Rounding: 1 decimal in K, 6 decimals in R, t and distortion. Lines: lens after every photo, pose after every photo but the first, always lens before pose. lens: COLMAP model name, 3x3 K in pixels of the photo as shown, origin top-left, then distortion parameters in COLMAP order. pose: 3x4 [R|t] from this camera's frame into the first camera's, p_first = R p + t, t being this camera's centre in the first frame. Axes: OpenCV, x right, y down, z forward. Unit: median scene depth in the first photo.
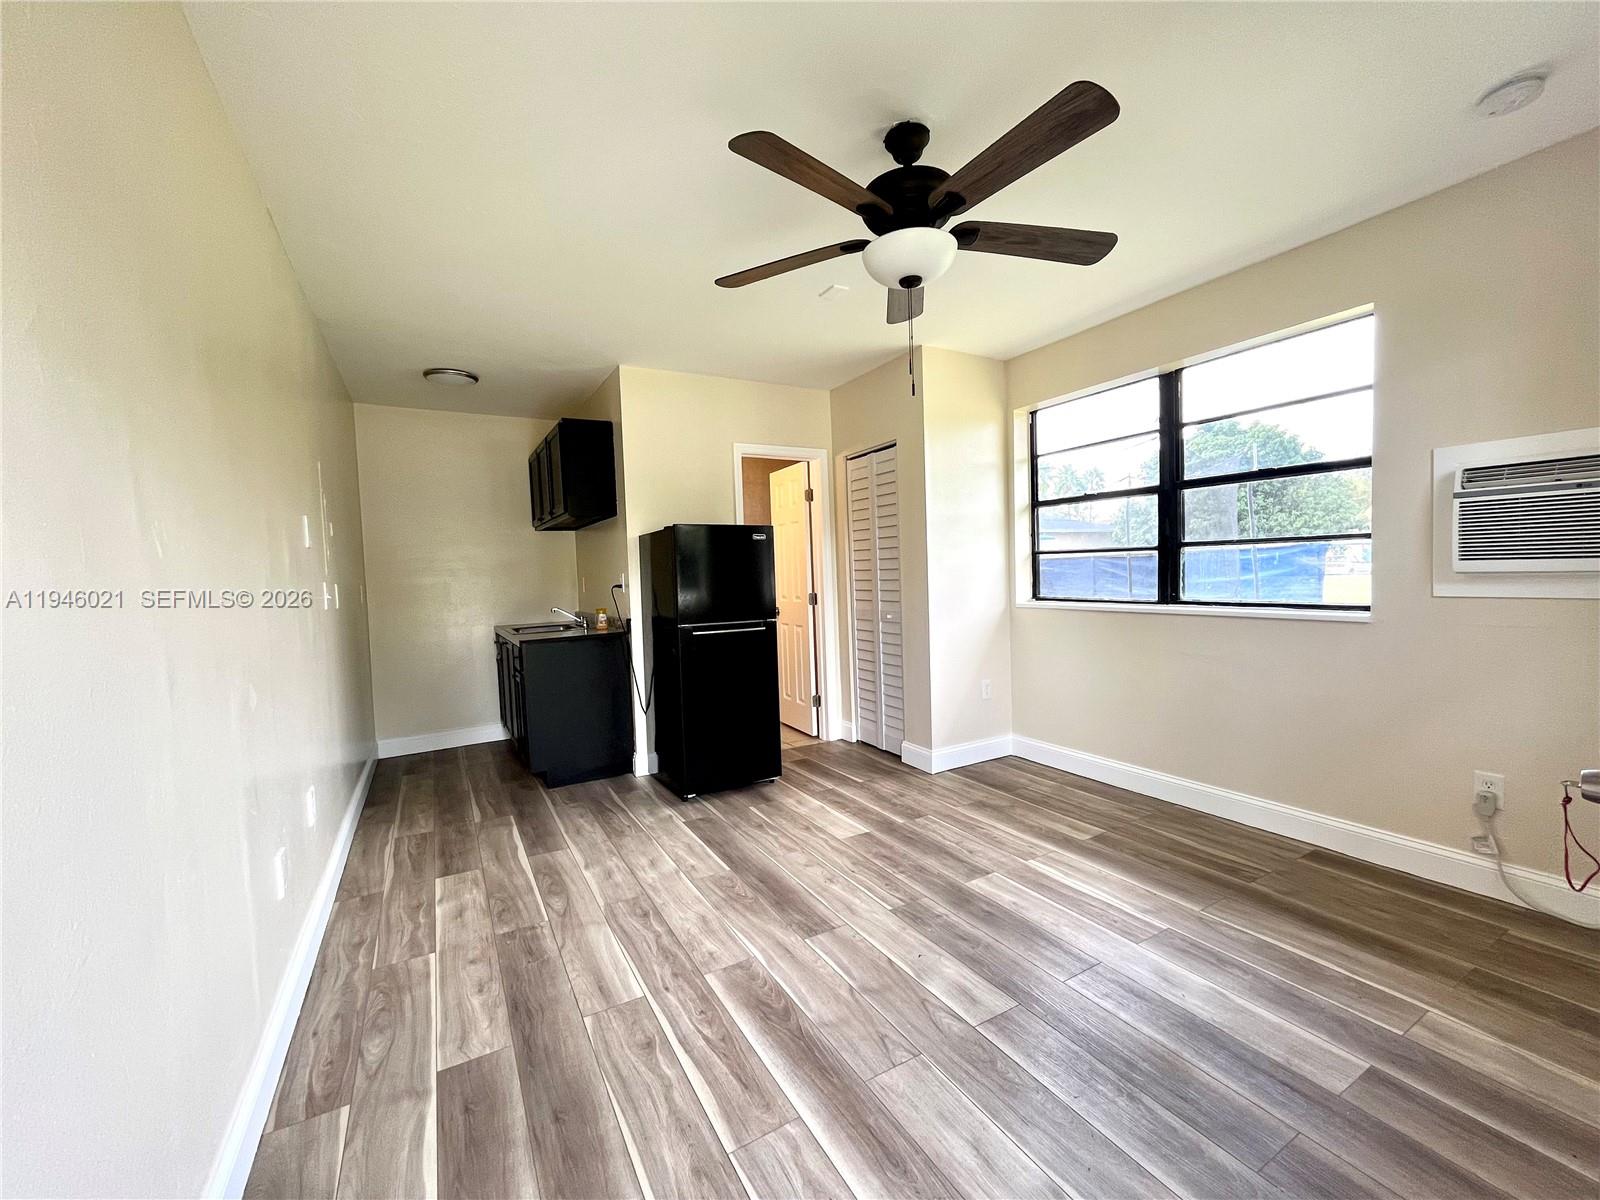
lens RADIAL K [[655.1, 0, 799.1], [0, 655.1, 600.7], [0, 0, 1]] dist [-0.003396, 0.000381]
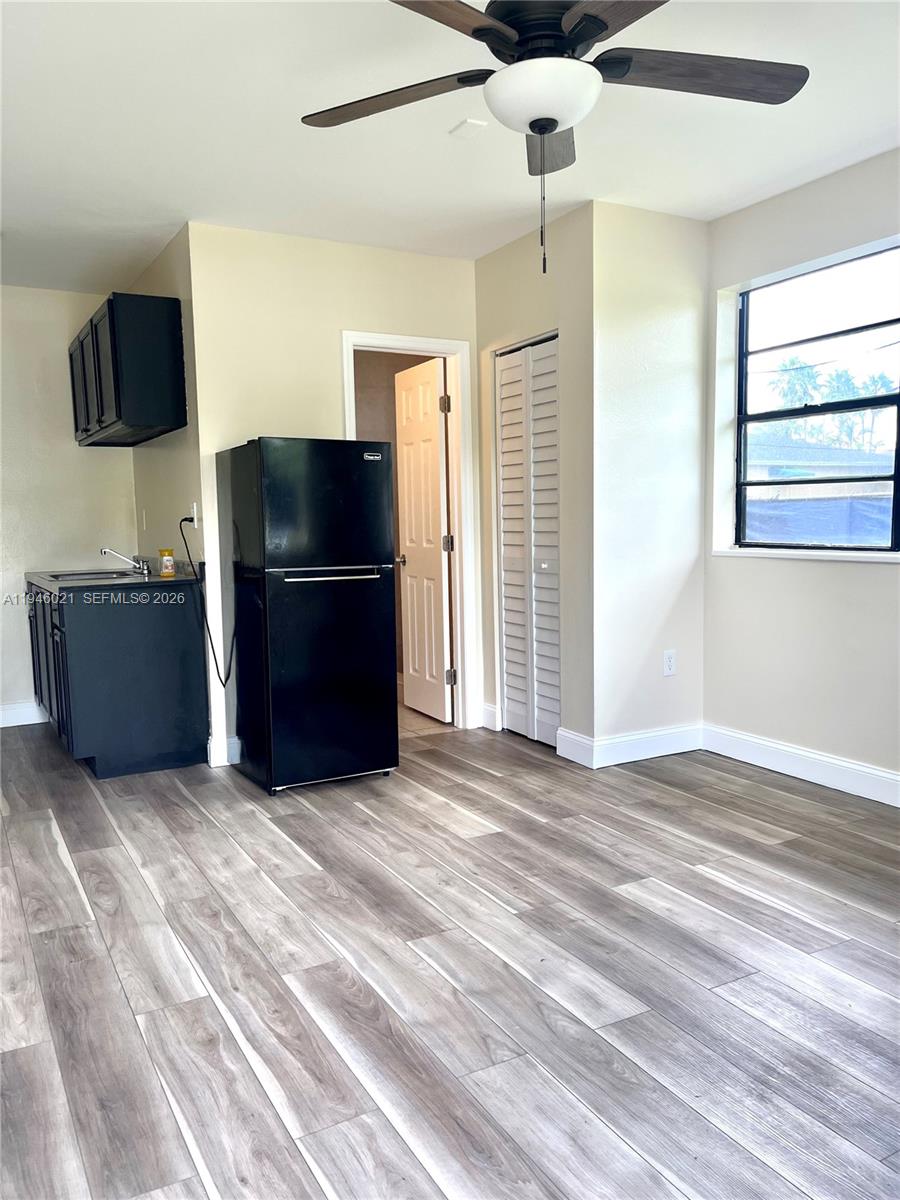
lens RADIAL K [[918.9, 0, 445.8], [0, 918.9, 609.3], [0, 0, 1]] dist [0.069244, -0.092418]
pose [[0.999843, 0.015786, -0.008099, 0.048430], [-0.015320, 0.998389, 0.054639, 0.027122], [0.008948, -0.054507, 0.998473, -0.112552]]
